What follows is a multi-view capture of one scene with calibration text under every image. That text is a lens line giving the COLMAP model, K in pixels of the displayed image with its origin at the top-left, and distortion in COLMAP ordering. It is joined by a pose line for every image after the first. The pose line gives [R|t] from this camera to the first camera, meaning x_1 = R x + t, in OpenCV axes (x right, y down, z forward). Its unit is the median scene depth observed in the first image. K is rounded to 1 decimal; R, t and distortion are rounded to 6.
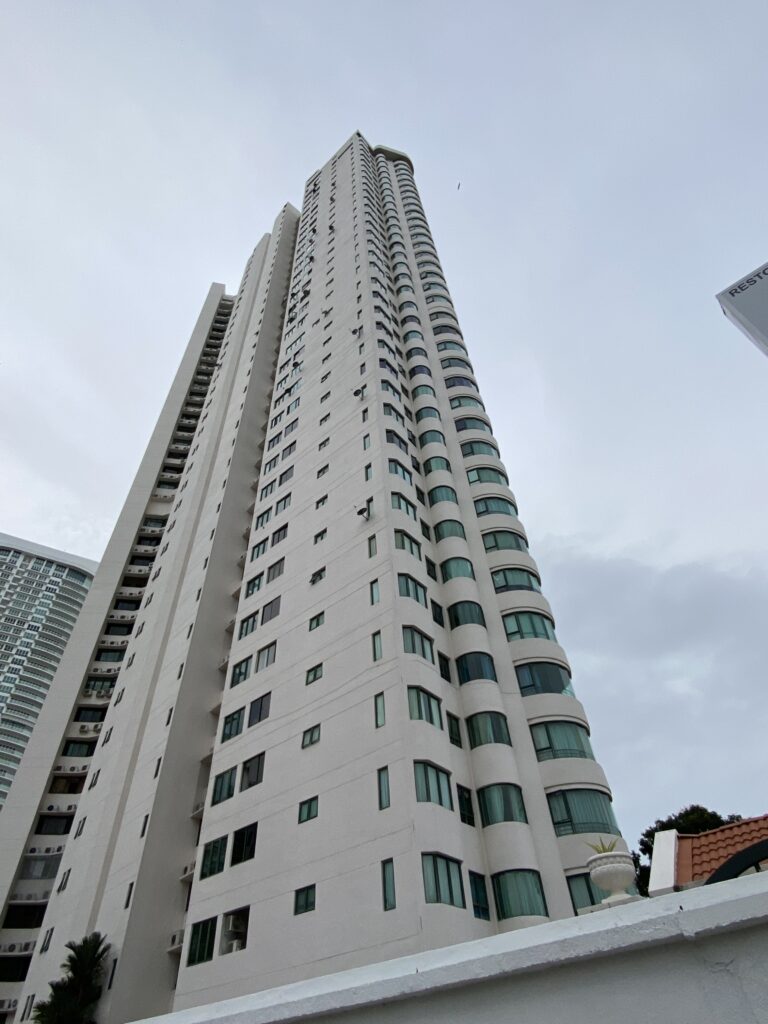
lens RADIAL K [[593.8, 0, 385.5], [0, 593.8, 512.3], [0, 0, 1]] dist [0.000315, -0.000365]
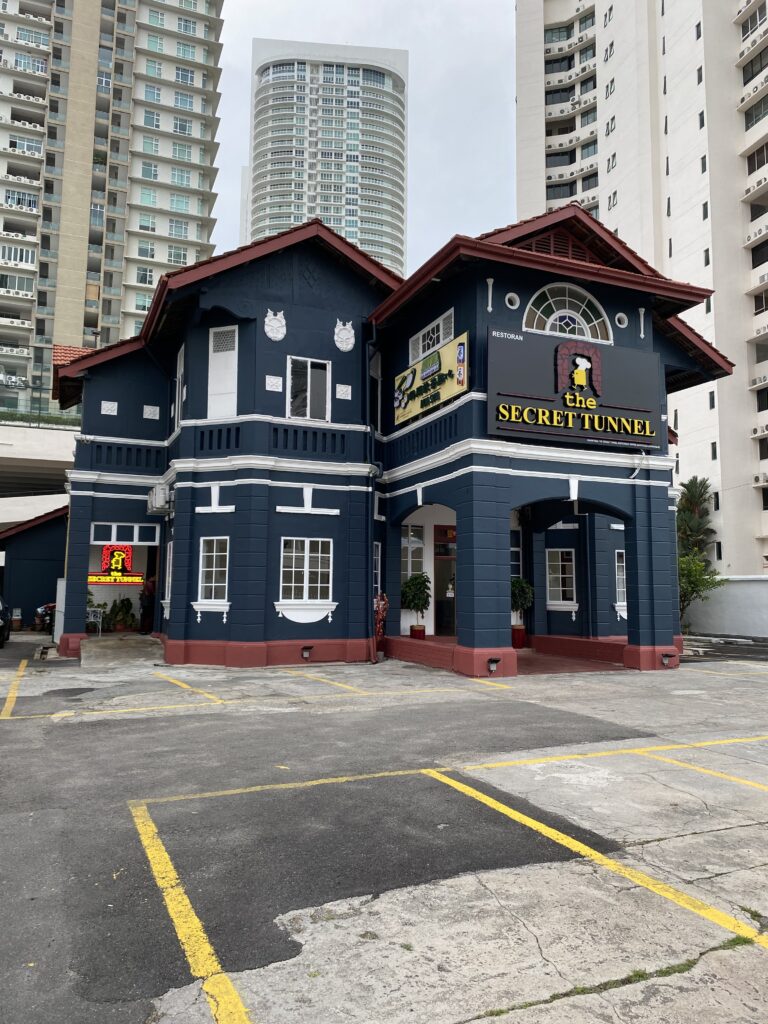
lens RADIAL K [[772.7, 0, 383.8], [0, 772.7, 510.2], [0, 0, 1]] dist [0.005949, 0.001229]
pose [[0.895737, 0.013511, -0.444380, -0.050472], [0.281163, 0.757055, 0.589758, -0.066264], [0.344388, -0.653212, 0.674323, -0.067058]]
